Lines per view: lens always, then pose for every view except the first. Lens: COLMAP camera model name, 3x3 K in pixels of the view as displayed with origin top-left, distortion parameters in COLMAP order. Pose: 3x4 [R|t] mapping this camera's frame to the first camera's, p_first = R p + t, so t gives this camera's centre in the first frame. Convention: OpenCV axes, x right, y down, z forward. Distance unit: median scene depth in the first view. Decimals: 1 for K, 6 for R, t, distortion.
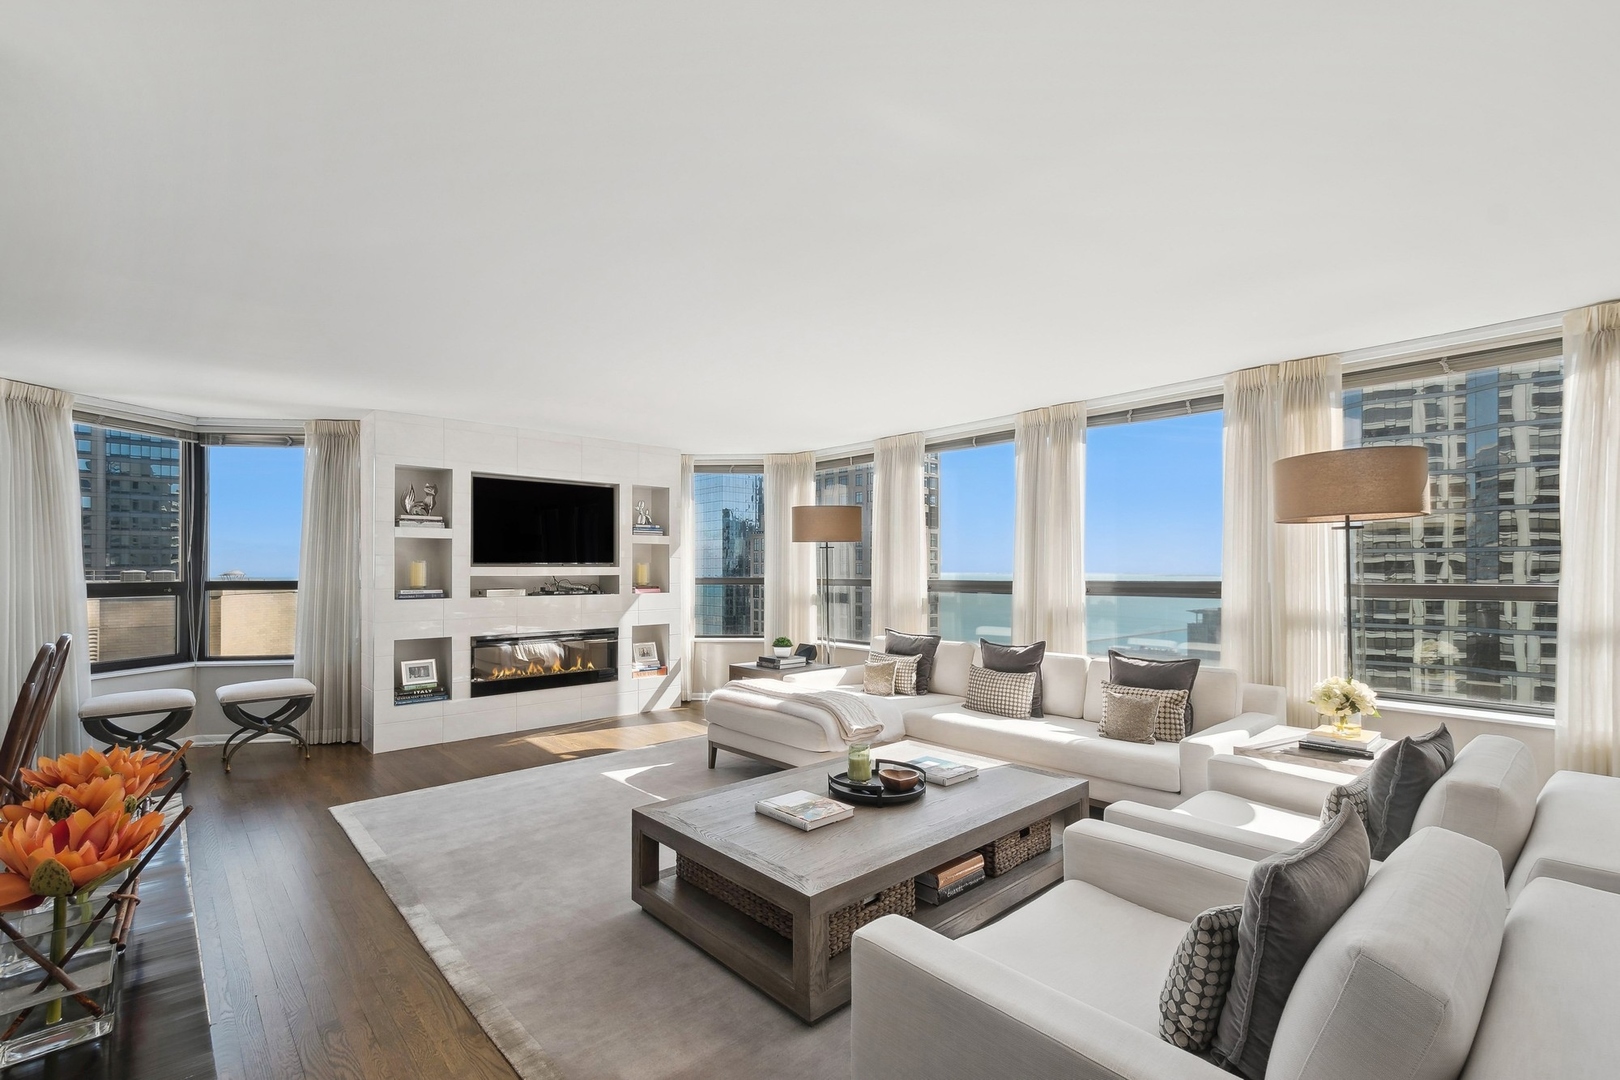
lens RADIAL K [[719.3, 0, 805.3], [0, 719.3, 554.3], [0, 0, 1]] dist [0.015090, 0.000915]
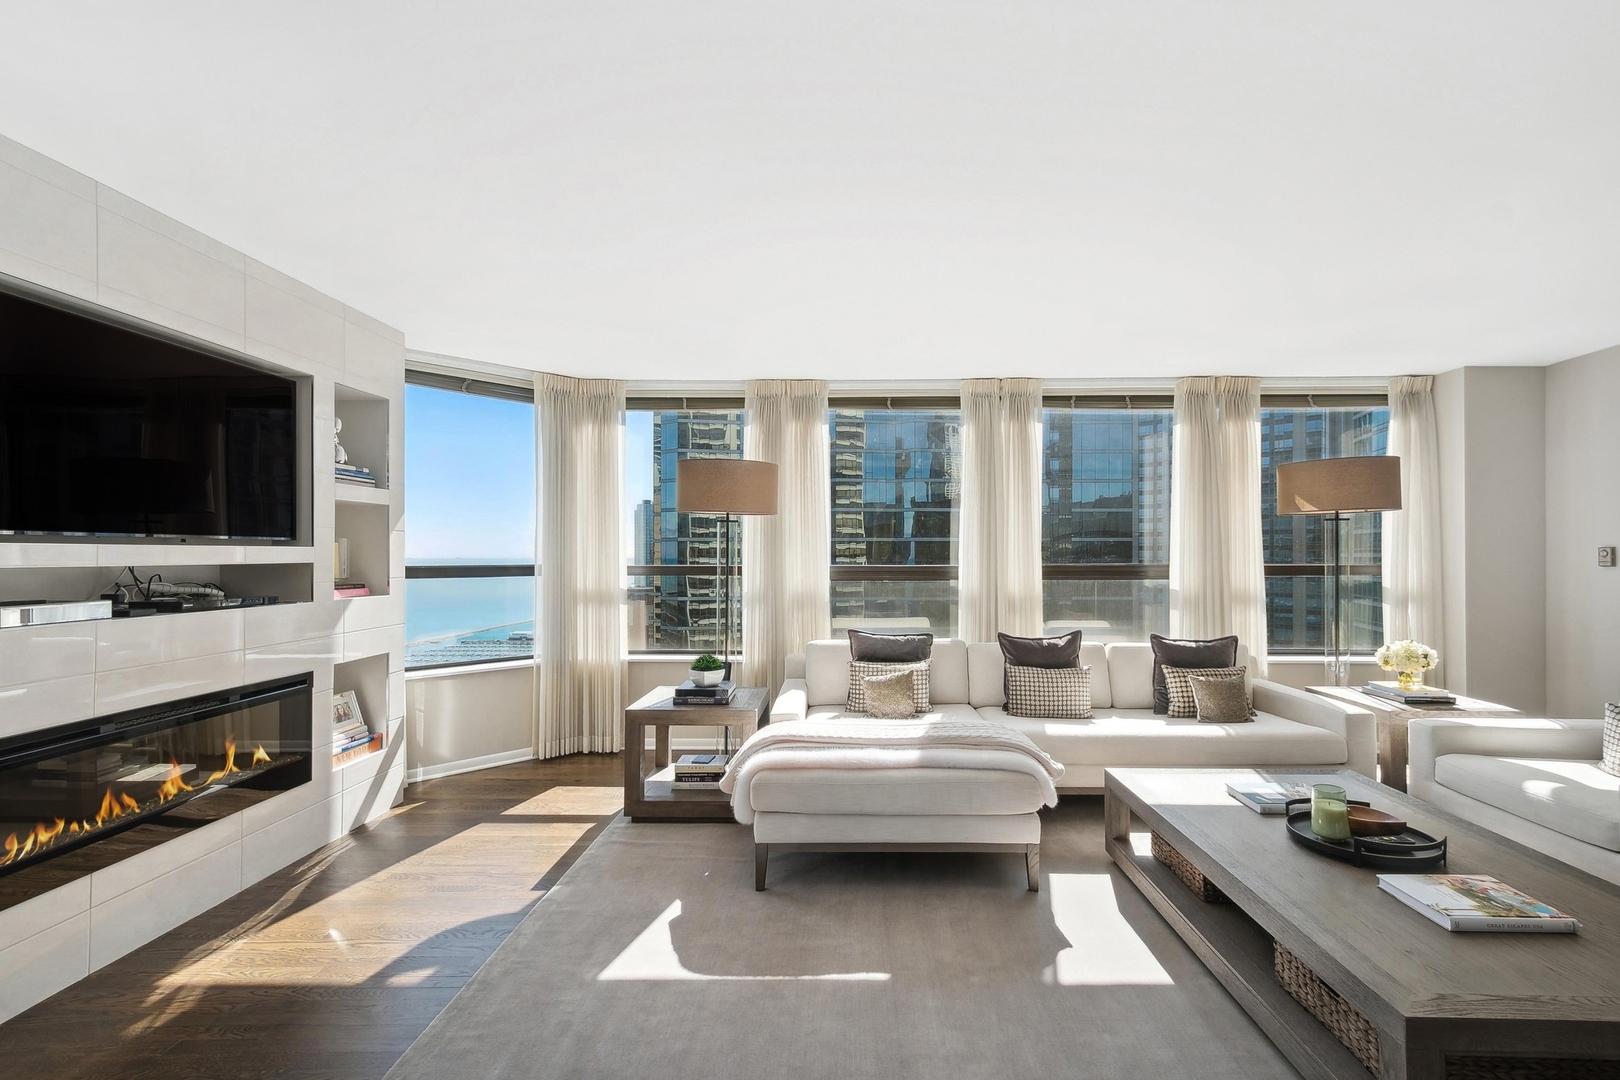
lens RADIAL K [[719.3, 0, 846.6], [0, 719.3, 547.4], [0, 0, 1]] dist [0.015090, 0.000915]
pose [[0.677132, 0.008259, 0.735816, -0.387023], [-0.016476, 0.999857, 0.003940, 0.010879], [-0.735677, -0.014791, 0.677170, 0.414041]]
